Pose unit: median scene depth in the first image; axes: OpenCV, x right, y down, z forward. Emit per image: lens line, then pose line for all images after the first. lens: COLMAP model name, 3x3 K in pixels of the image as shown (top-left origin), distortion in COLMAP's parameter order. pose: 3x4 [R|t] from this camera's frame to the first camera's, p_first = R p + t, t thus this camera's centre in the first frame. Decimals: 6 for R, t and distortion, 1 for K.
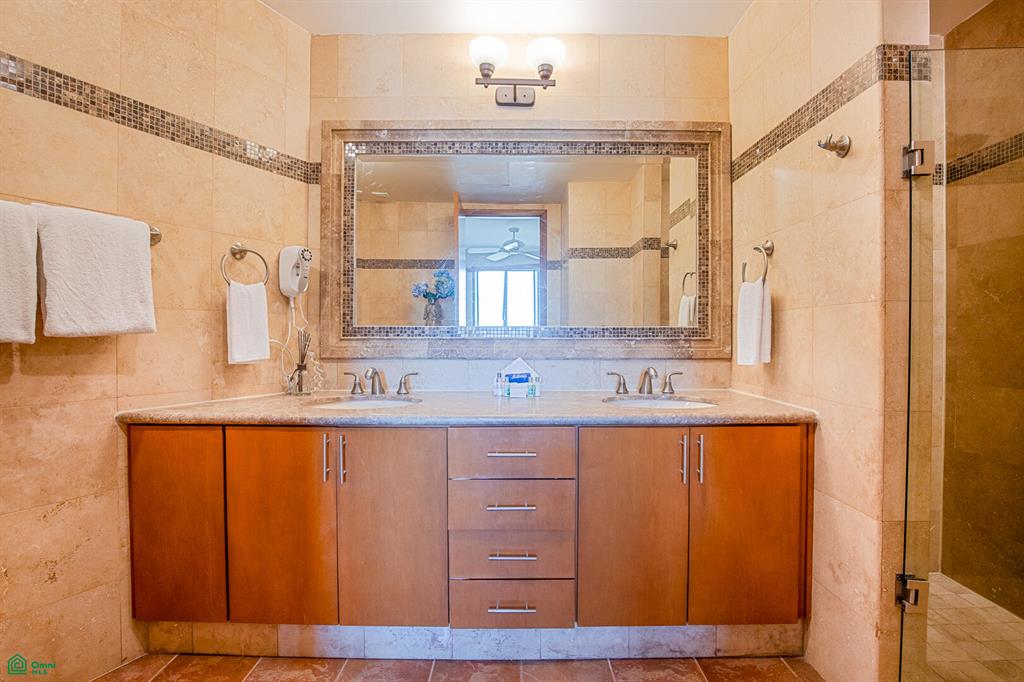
lens RADIAL K [[472.0, 0, 516.3], [0, 472.0, 338.0], [0, 0, 1]] dist [-0.027220, 0.001357]
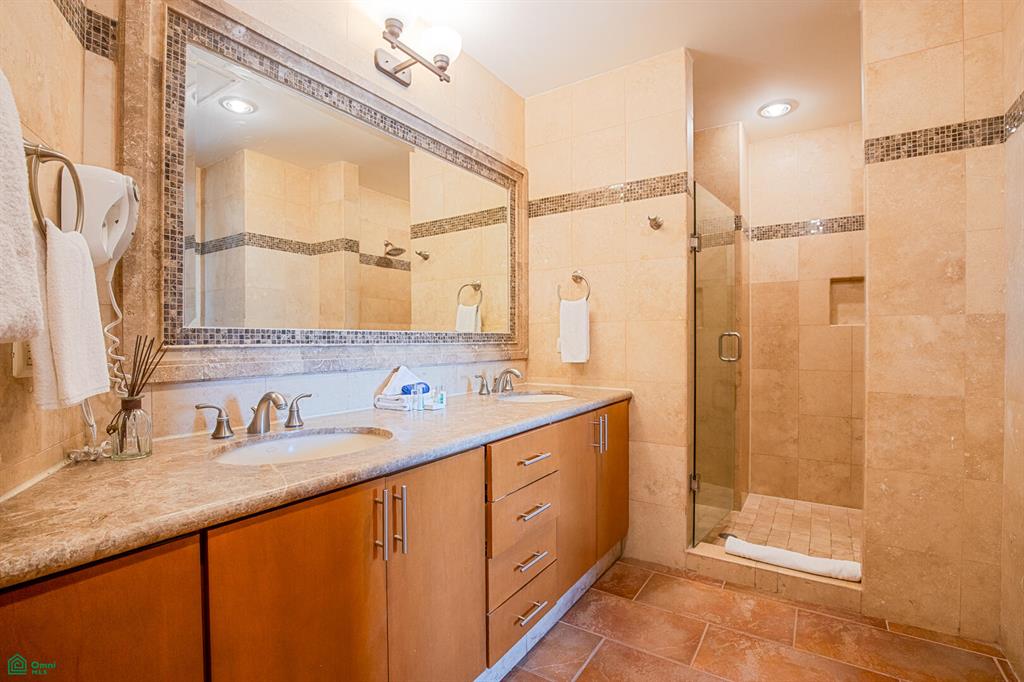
lens RADIAL K [[476.1, 0, 510.9], [0, 476.1, 343.5], [0, 0, 1]] dist [-0.033265, 0.011821]
pose [[0.552408, -0.010258, 0.833511, -0.619907], [0.006865, 0.999946, 0.007757, -0.006257], [-0.833546, 0.001437, 0.552448, 0.334500]]
